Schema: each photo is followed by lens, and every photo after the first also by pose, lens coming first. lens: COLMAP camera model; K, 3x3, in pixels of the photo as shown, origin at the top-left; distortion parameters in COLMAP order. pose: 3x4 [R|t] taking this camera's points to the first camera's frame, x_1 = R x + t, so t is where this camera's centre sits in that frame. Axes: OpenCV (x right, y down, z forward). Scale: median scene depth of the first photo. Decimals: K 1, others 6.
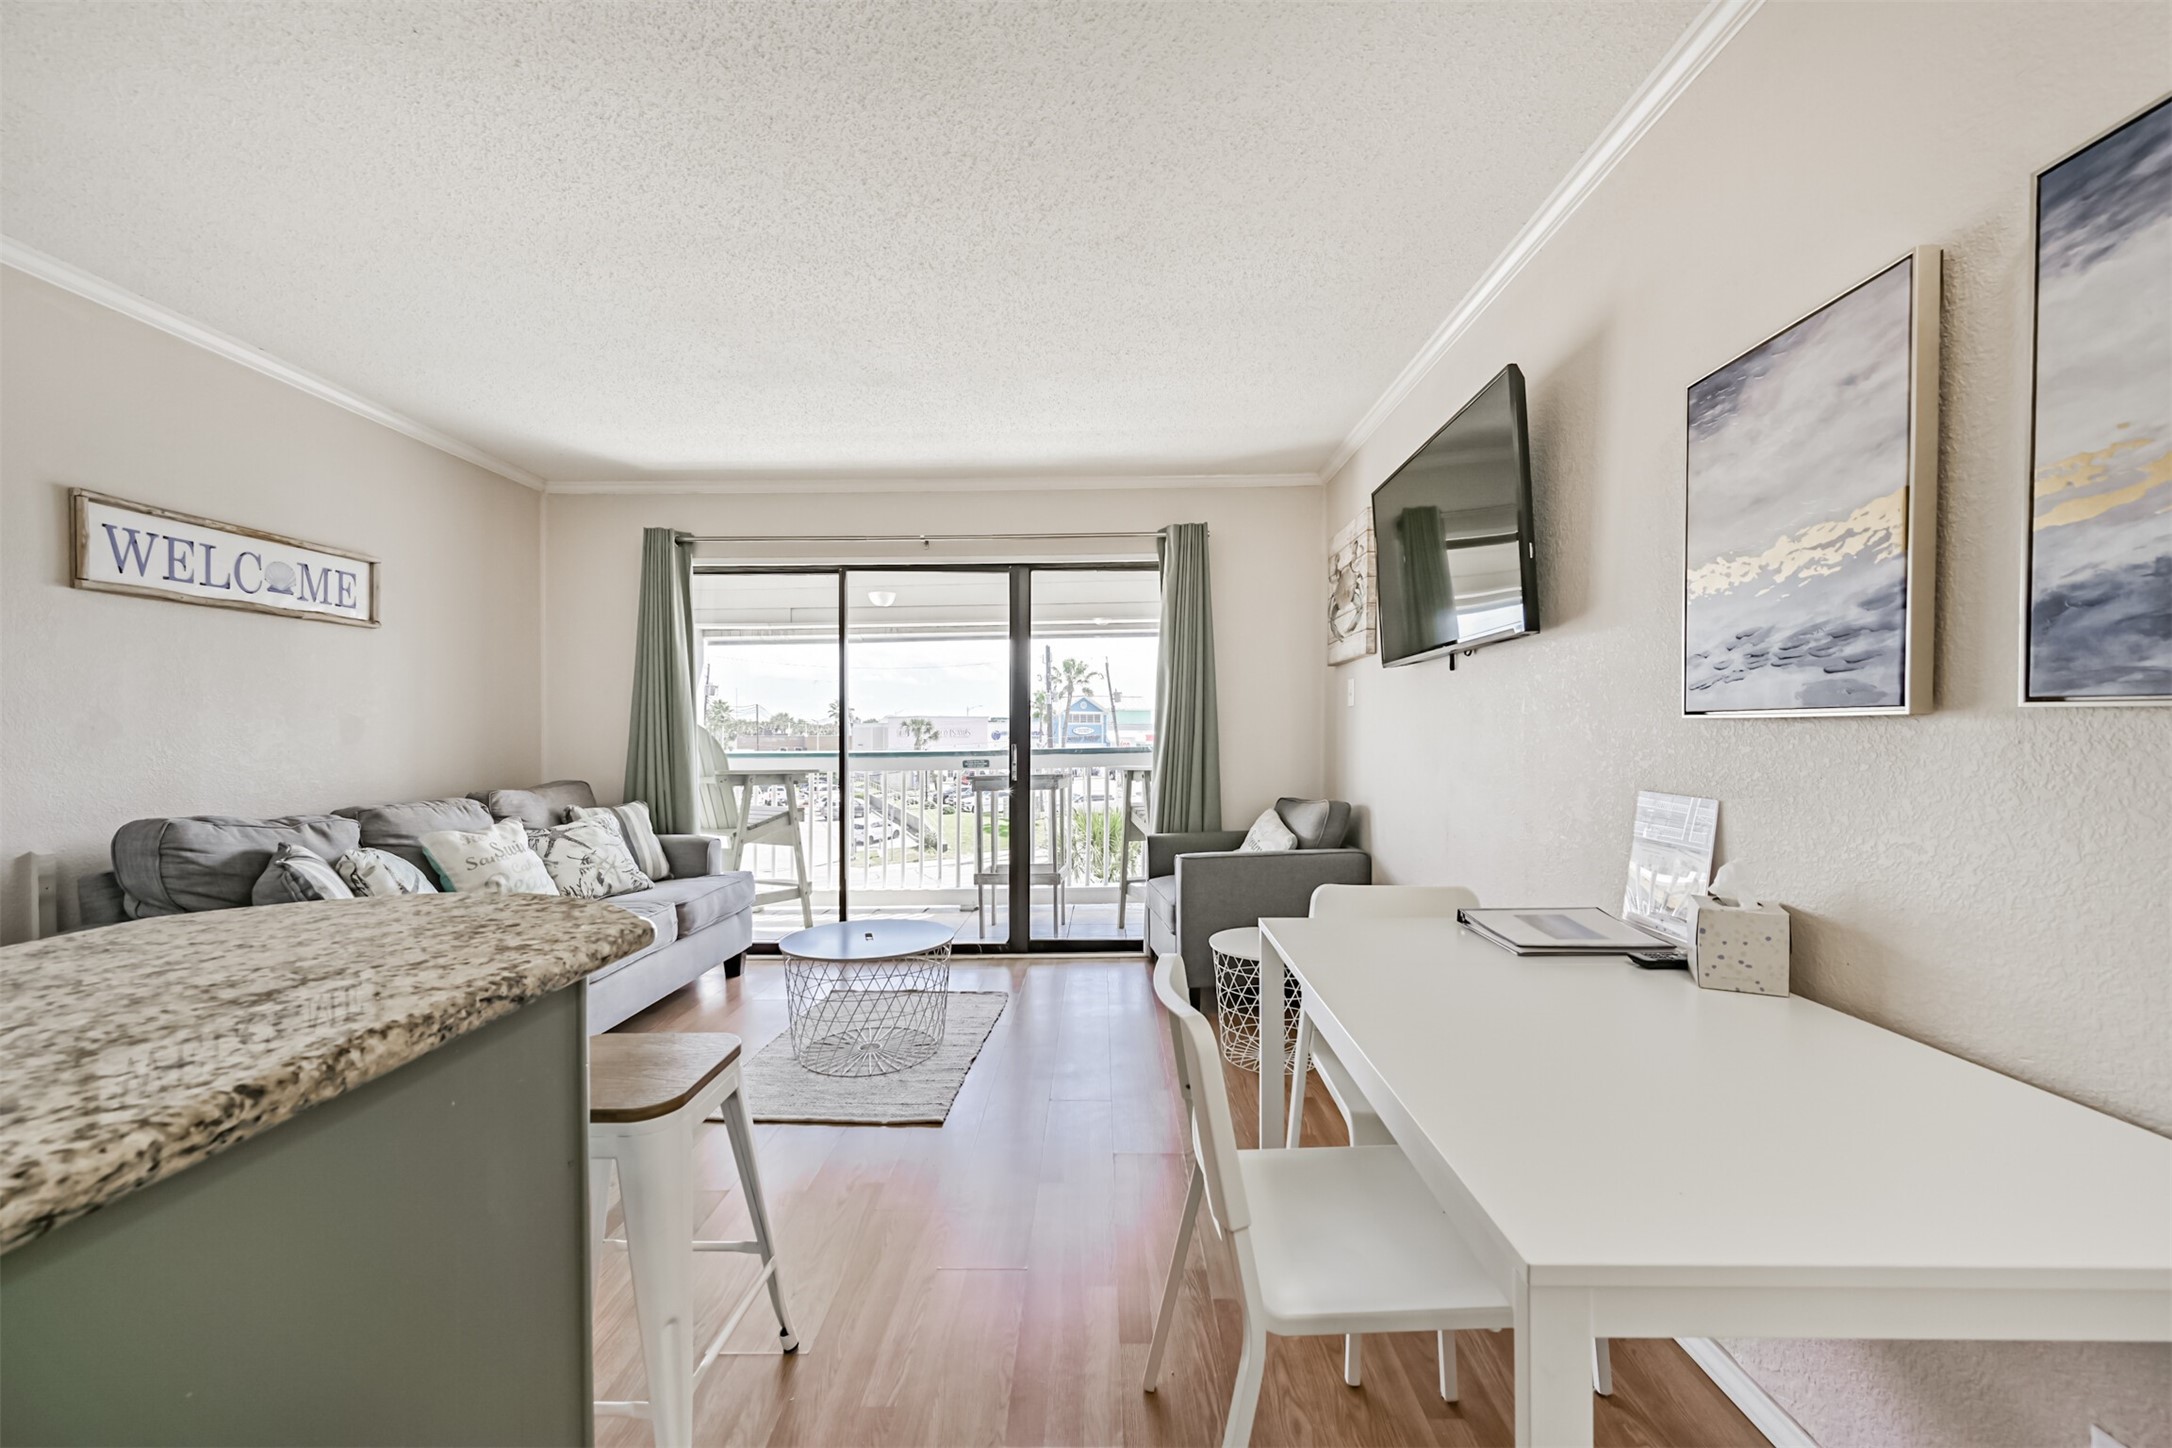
lens RADIAL K [[849.9, 0, 1093.7], [0, 849.9, 726.1], [0, 0, 1]] dist [0.002441, 0.000808]
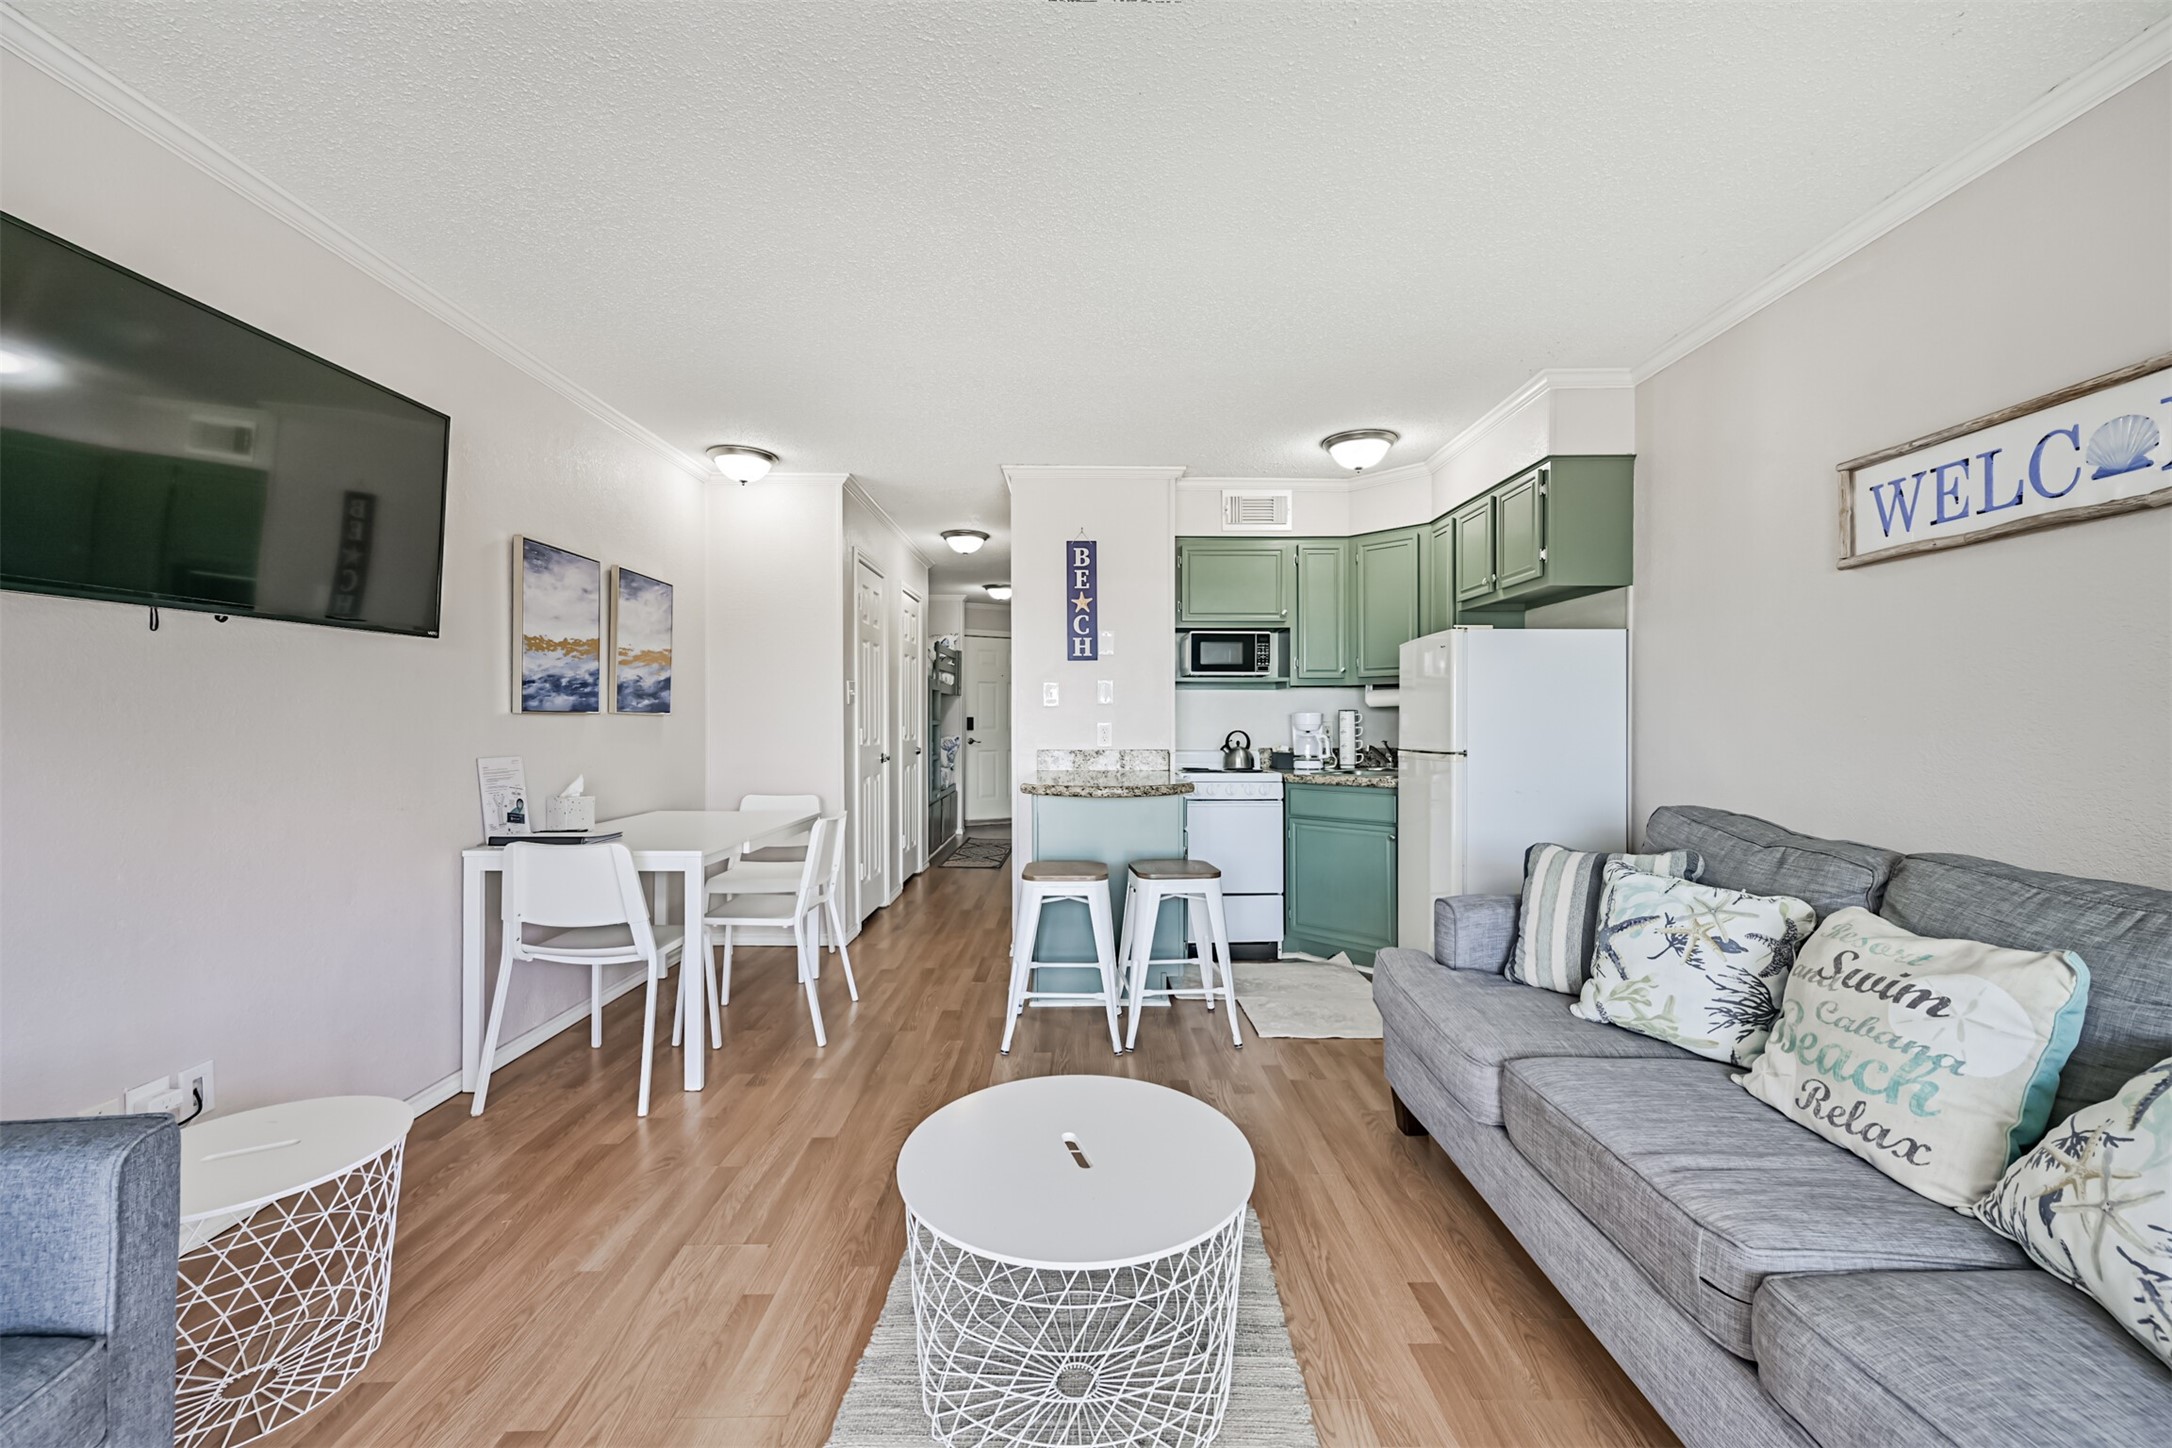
lens RADIAL K [[849.9, 0, 1093.7], [0, 849.9, 726.1], [0, 0, 1]] dist [0.002441, 0.000808]
pose [[-0.999716, 0.001205, -0.023811, -0.548199], [0.001085, 0.999987, 0.005054, 0.009917], [0.023816, 0.005027, -0.999704, 3.107460]]
